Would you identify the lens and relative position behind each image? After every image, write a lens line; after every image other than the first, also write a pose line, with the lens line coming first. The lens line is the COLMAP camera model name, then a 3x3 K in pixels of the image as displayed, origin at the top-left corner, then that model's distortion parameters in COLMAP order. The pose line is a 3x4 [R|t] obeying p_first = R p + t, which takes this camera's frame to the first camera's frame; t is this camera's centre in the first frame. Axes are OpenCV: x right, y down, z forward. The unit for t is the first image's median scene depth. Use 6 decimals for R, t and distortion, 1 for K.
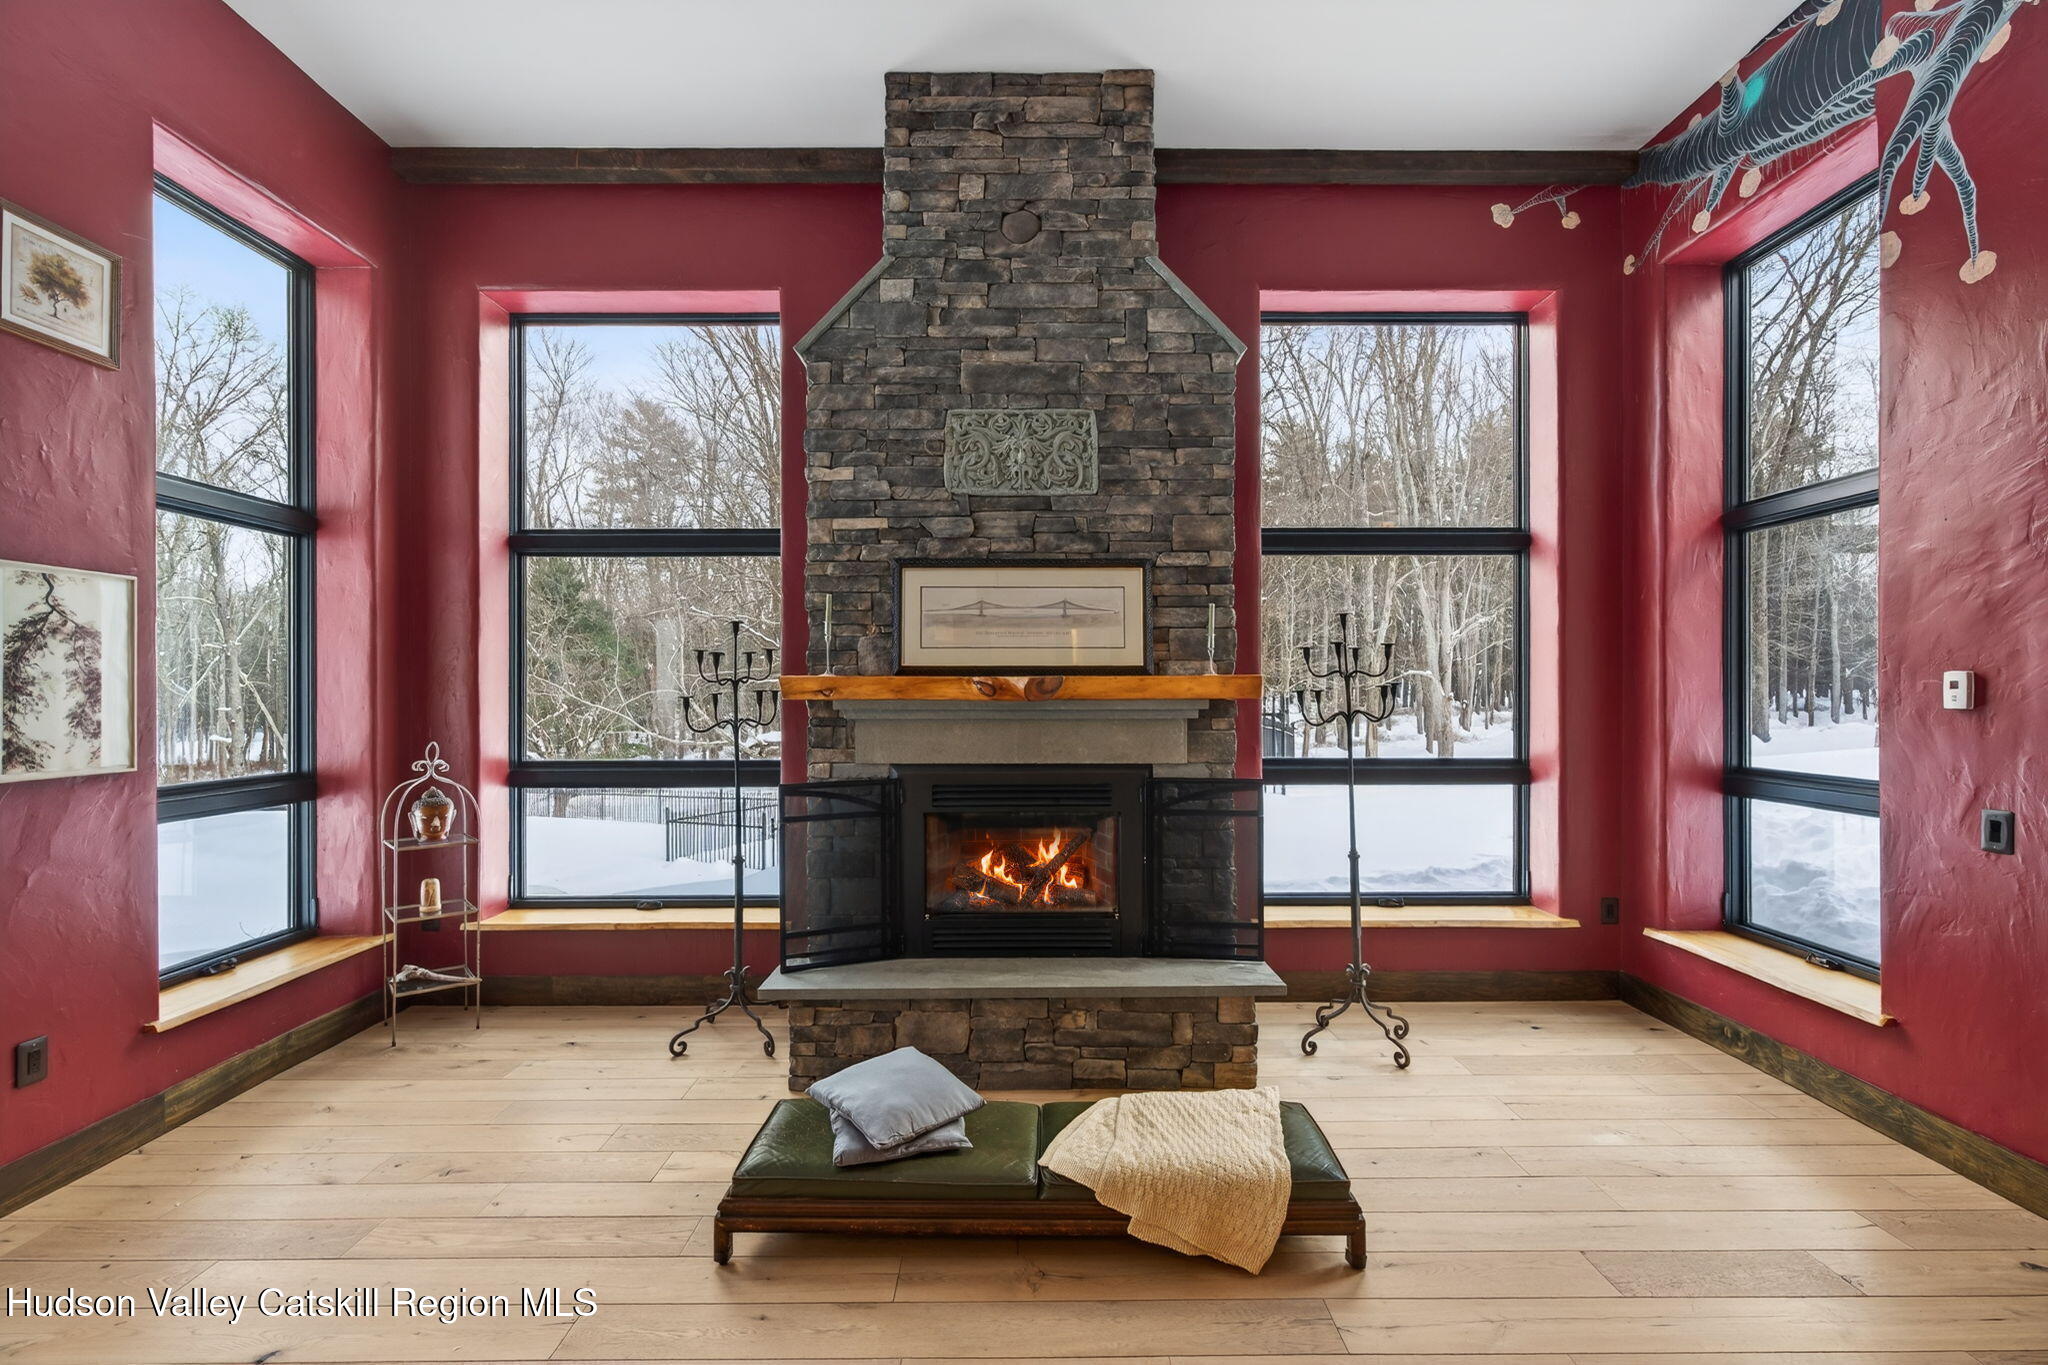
lens RADIAL K [[915.4, 0, 1029.8], [0, 915.4, 685.9], [0, 0, 1]] dist [-0.001947, 0.000333]
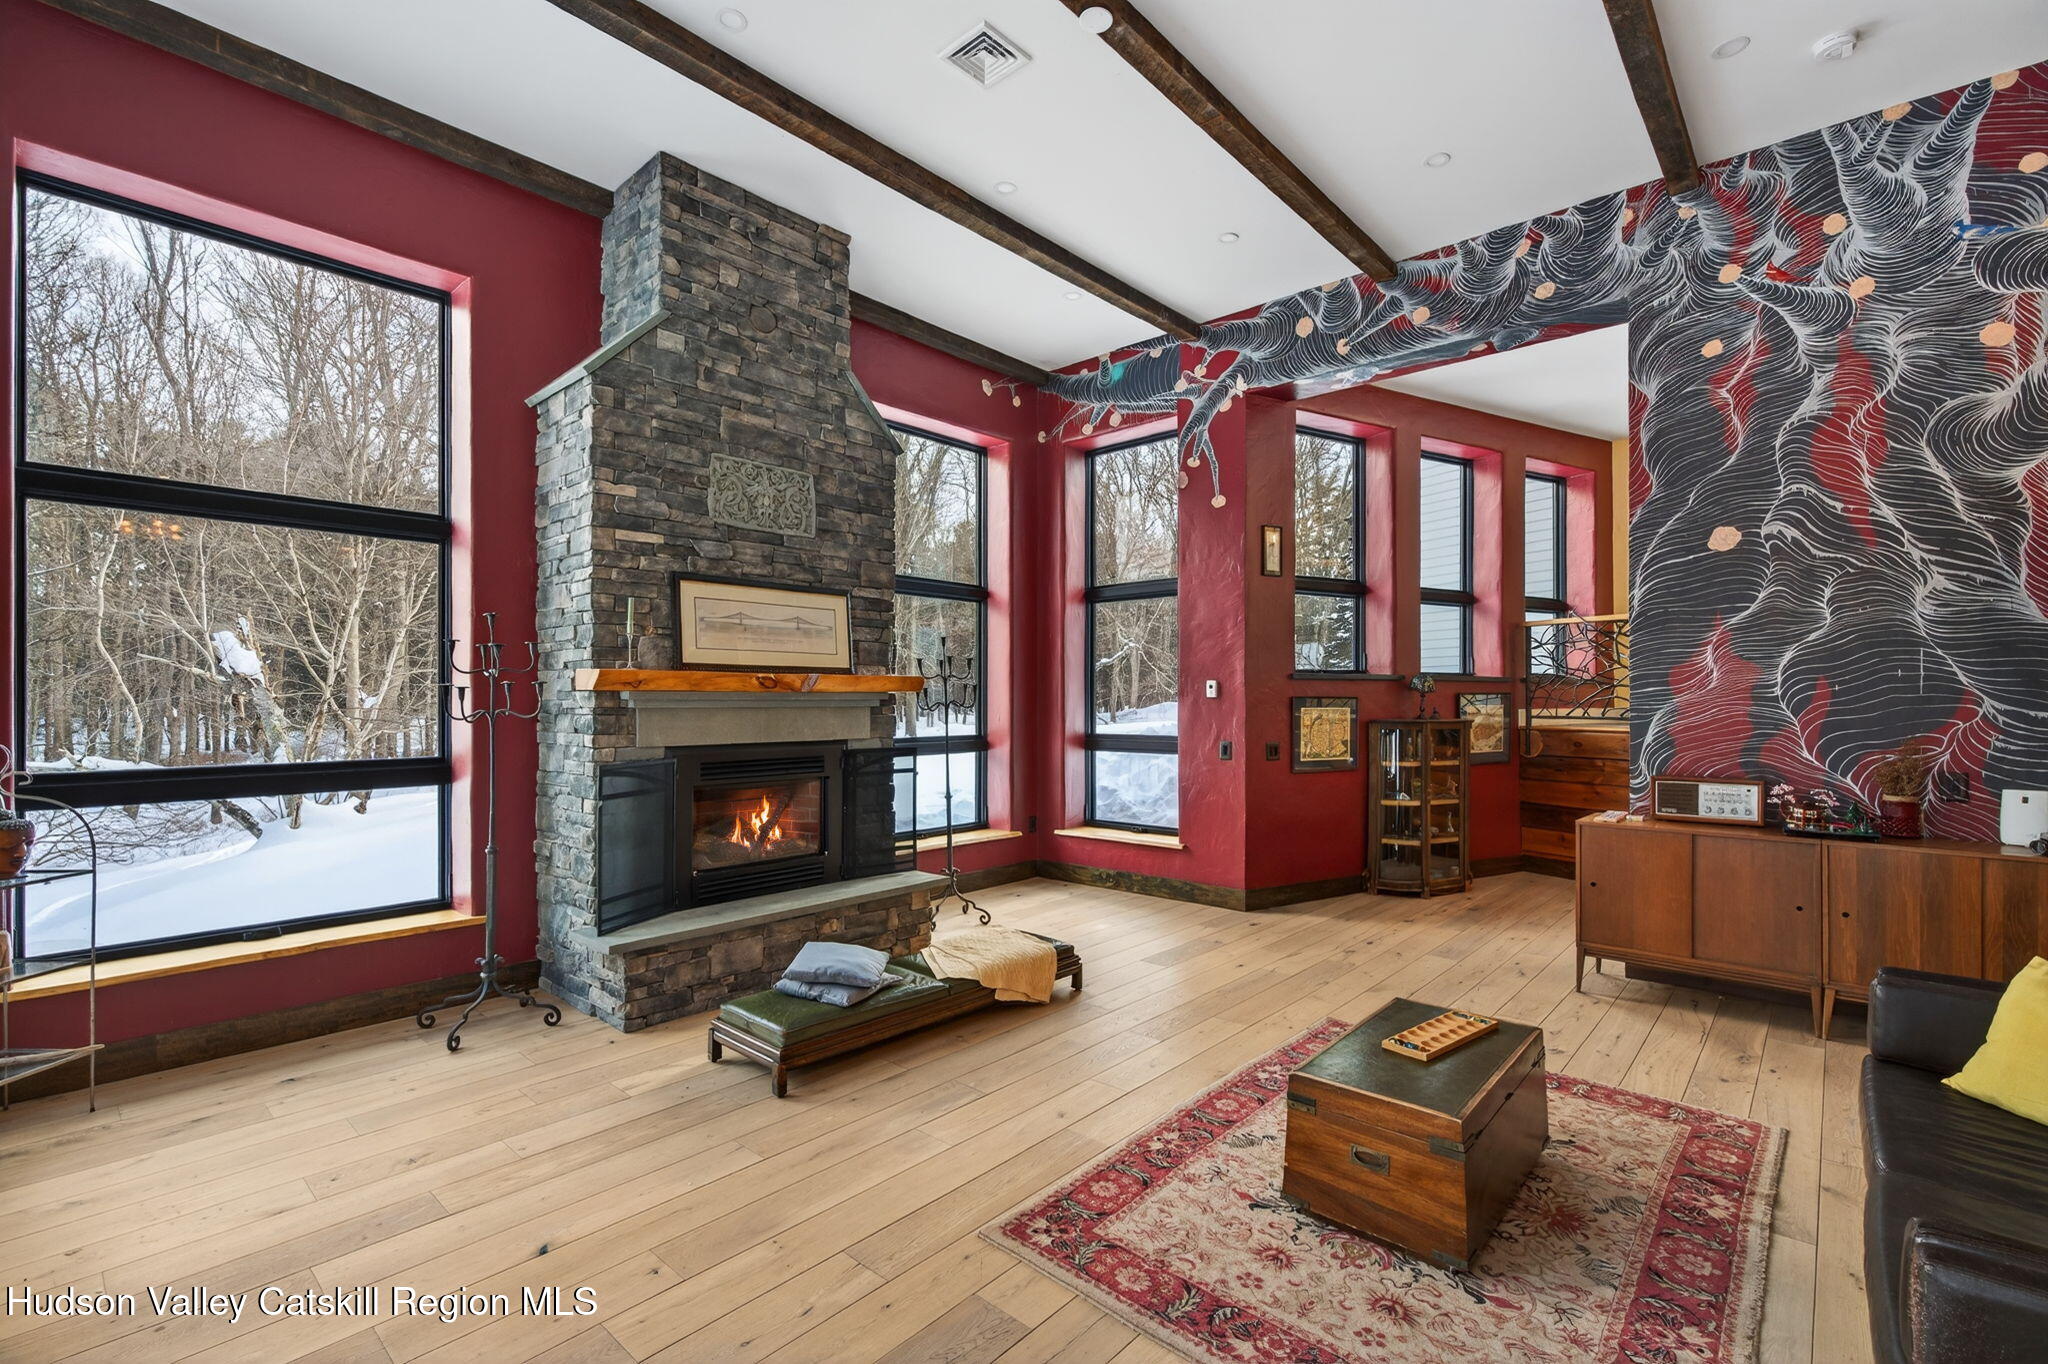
lens RADIAL K [[915.4, 0, 1024.9], [0, 915.4, 692.8], [0, 0, 1]] dist [-0.001947, 0.000333]
pose [[0.672016, 0.007110, 0.740502, -0.705702], [-0.003507, 0.999973, -0.006418, 0.022590], [-0.740528, 0.001716, 0.672023, -0.120644]]
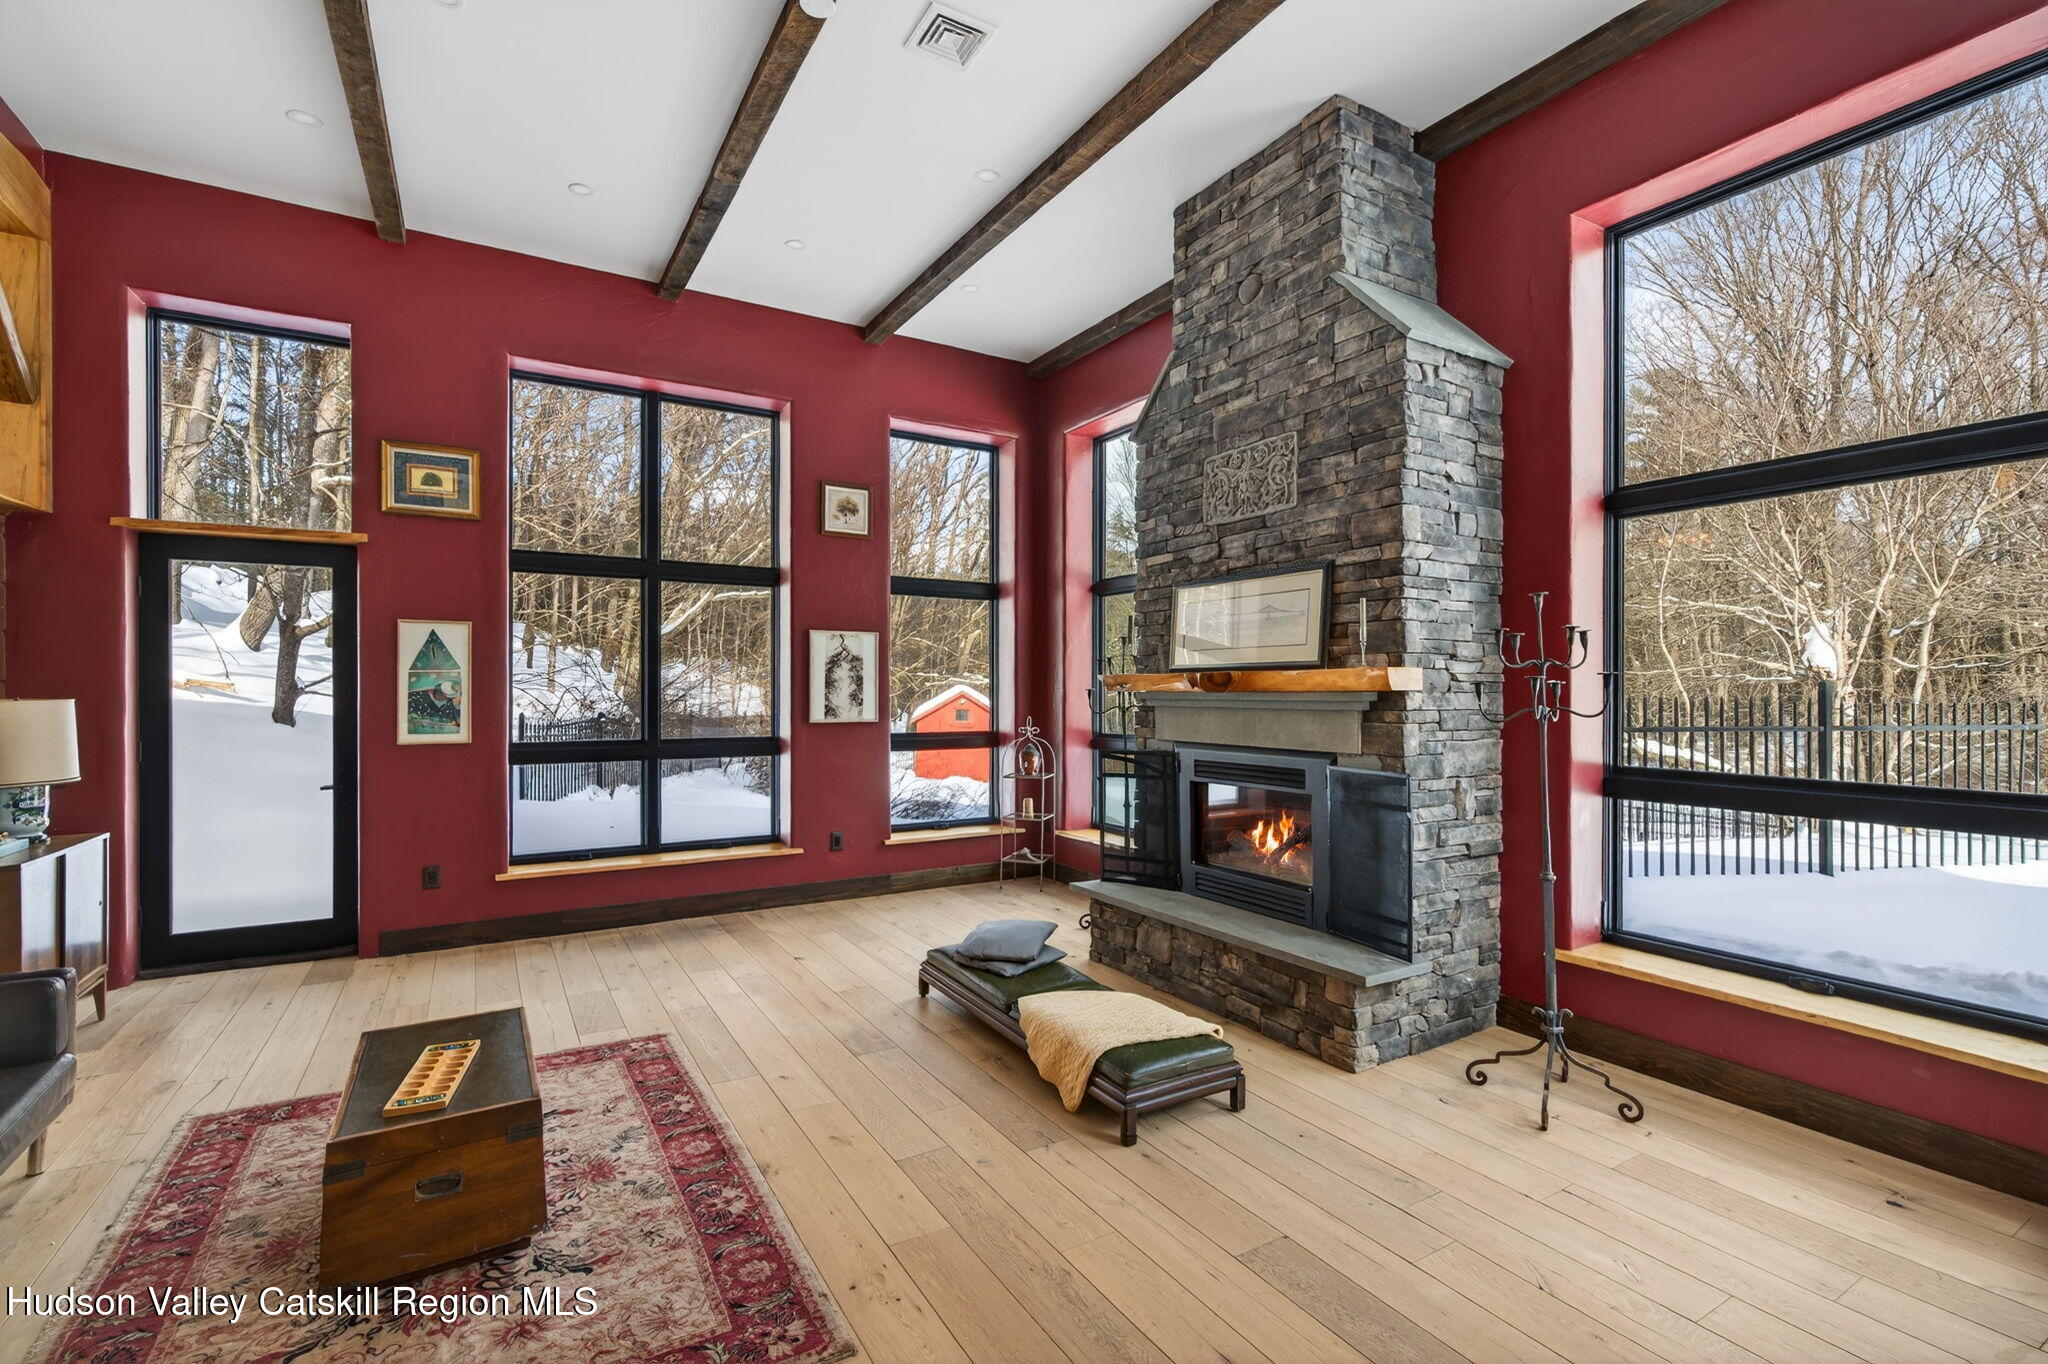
lens RADIAL K [[915.4, 0, 1028.6], [0, 915.4, 686.4], [0, 0, 1]] dist [-0.001947, 0.000333]
pose [[0.511288, -0.000870, -0.859409, 0.858791], [0.002070, 0.999998, 0.000220, 0.007176], [0.859407, -0.001892, 0.511289, 0.155708]]
